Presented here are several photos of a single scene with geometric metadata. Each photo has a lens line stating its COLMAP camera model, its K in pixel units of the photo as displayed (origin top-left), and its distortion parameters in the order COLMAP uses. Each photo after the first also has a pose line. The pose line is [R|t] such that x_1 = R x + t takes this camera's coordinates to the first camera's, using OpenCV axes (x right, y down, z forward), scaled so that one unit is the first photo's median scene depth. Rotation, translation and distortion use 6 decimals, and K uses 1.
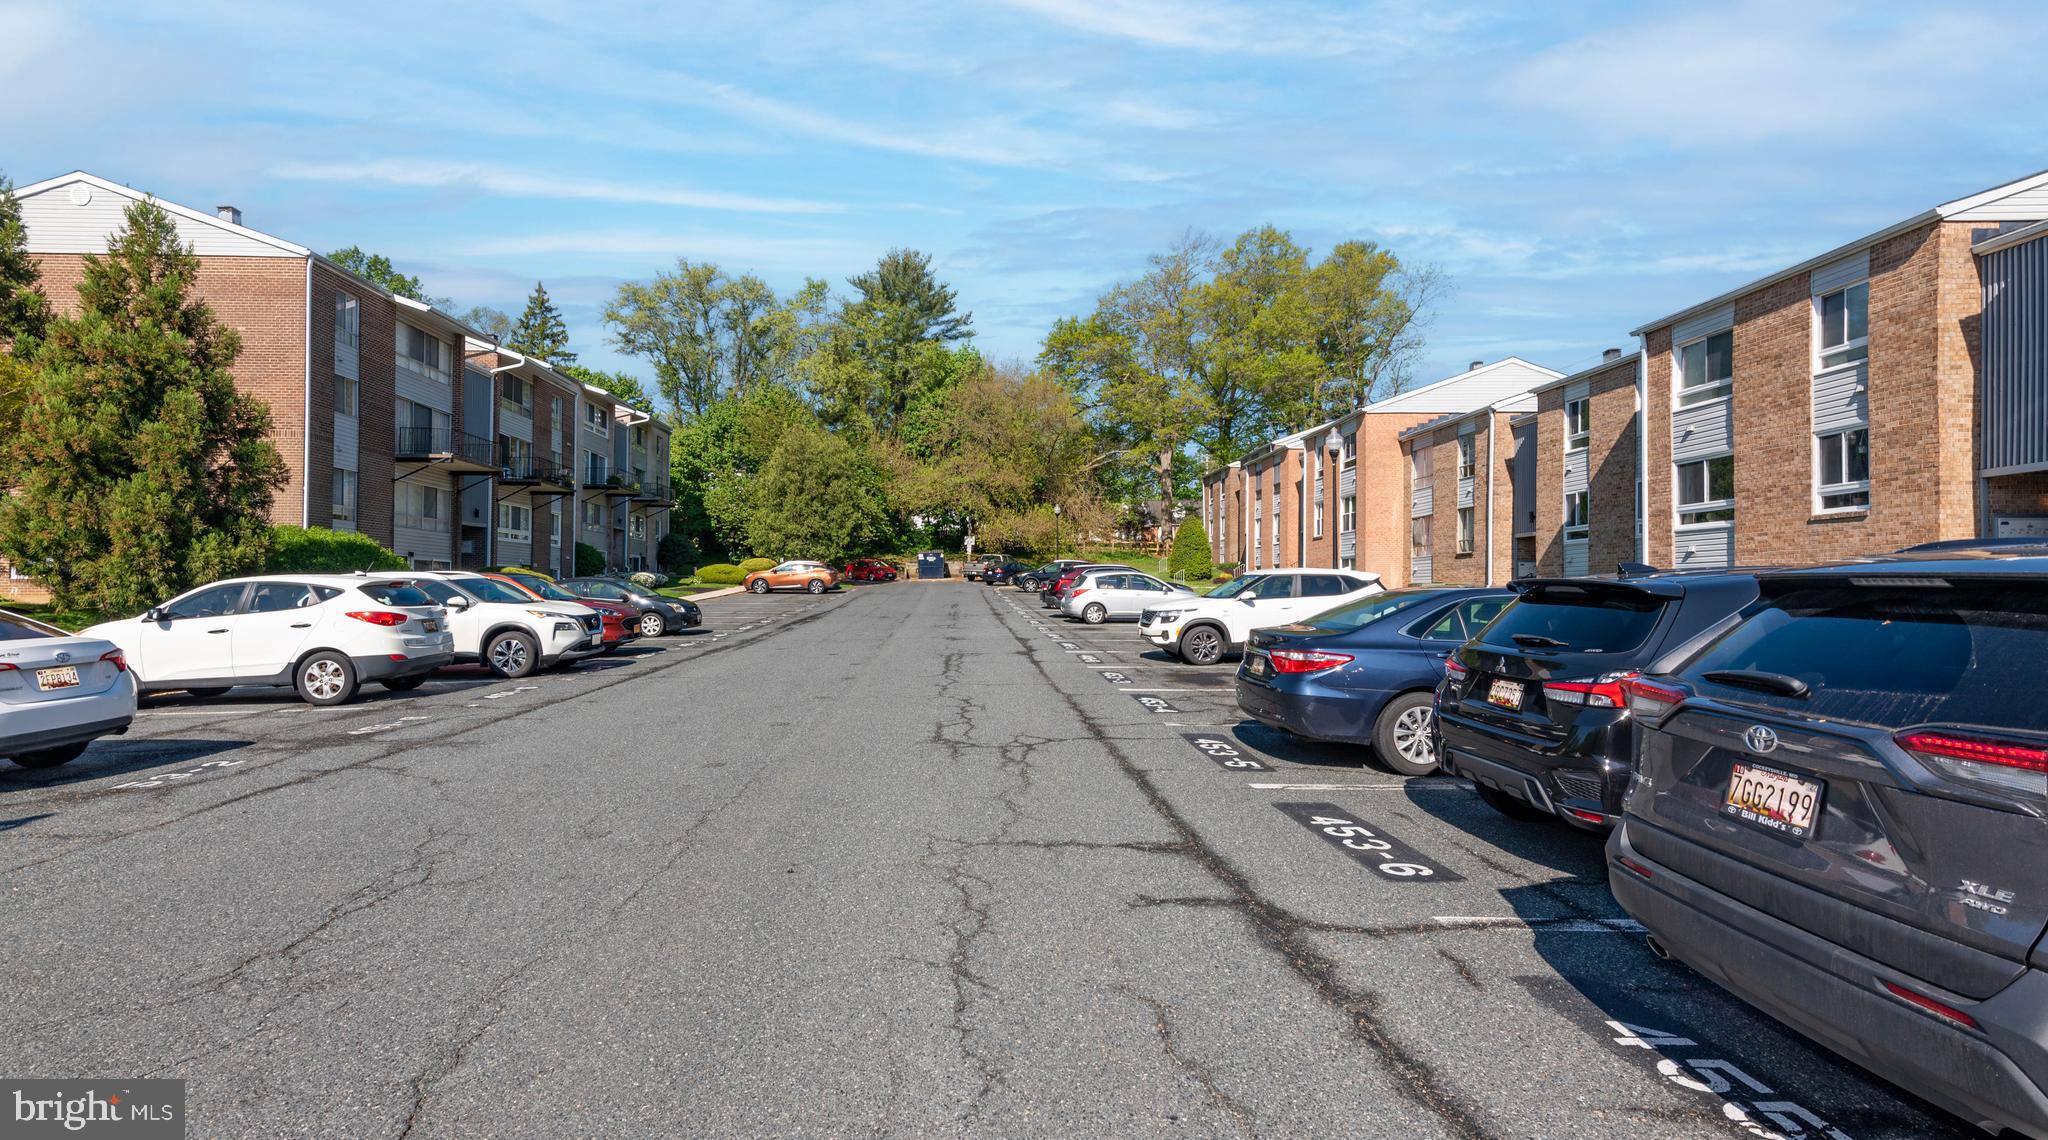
lens RADIAL K [[956.2, 0, 1020.0], [0, 956.2, 574.8], [0, 0, 1]] dist [0.001936, 0.000153]
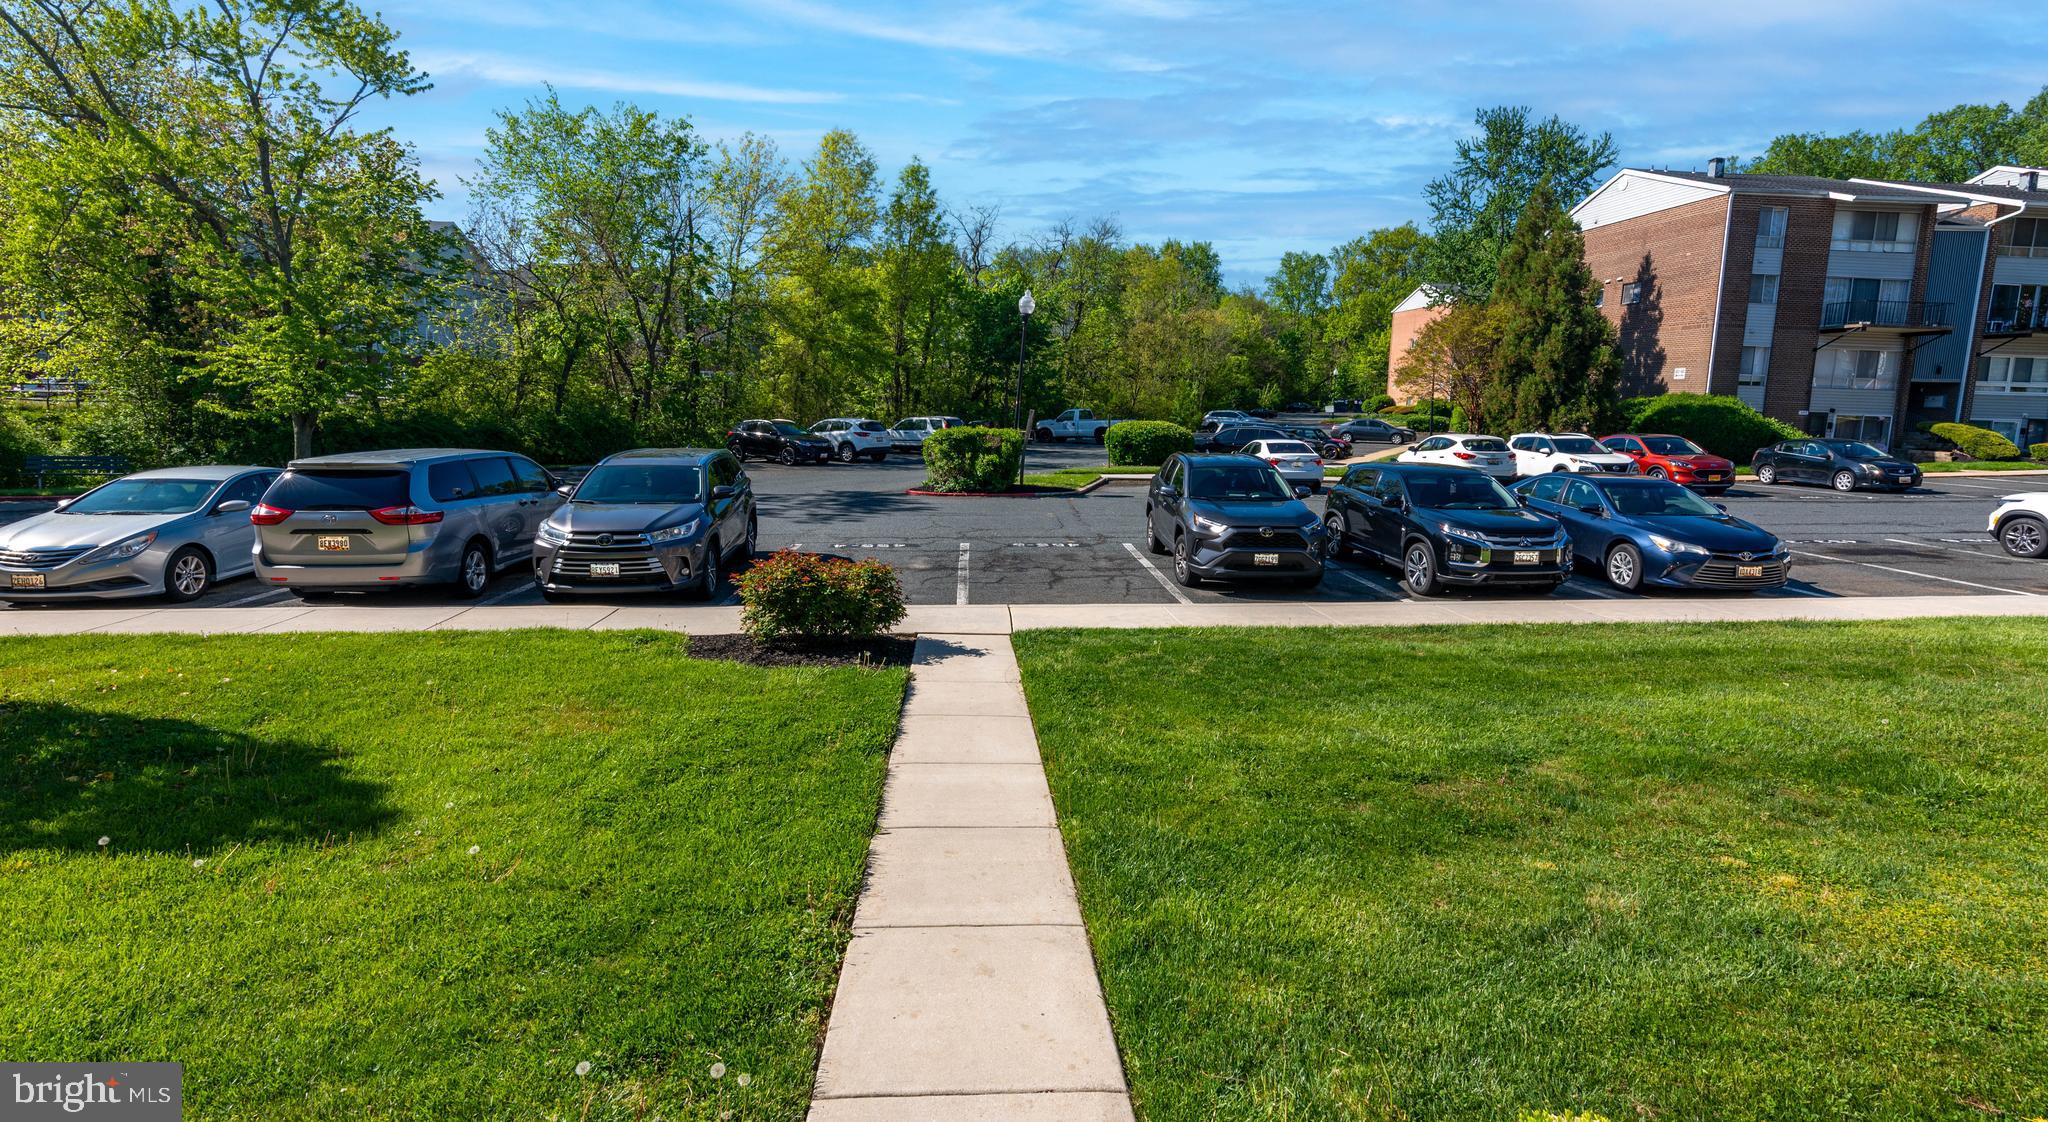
lens RADIAL K [[1045.7, 0, 1021.9], [0, 1045.7, 560.4], [0, 0, 1]] dist [0.000724, 0.000028]
pose [[-0.001405, 0.163609, -0.986524, 0.761903], [-0.011351, 0.986459, 0.163615, -0.043613], [0.999935, 0.011428, 0.000471, -0.006475]]
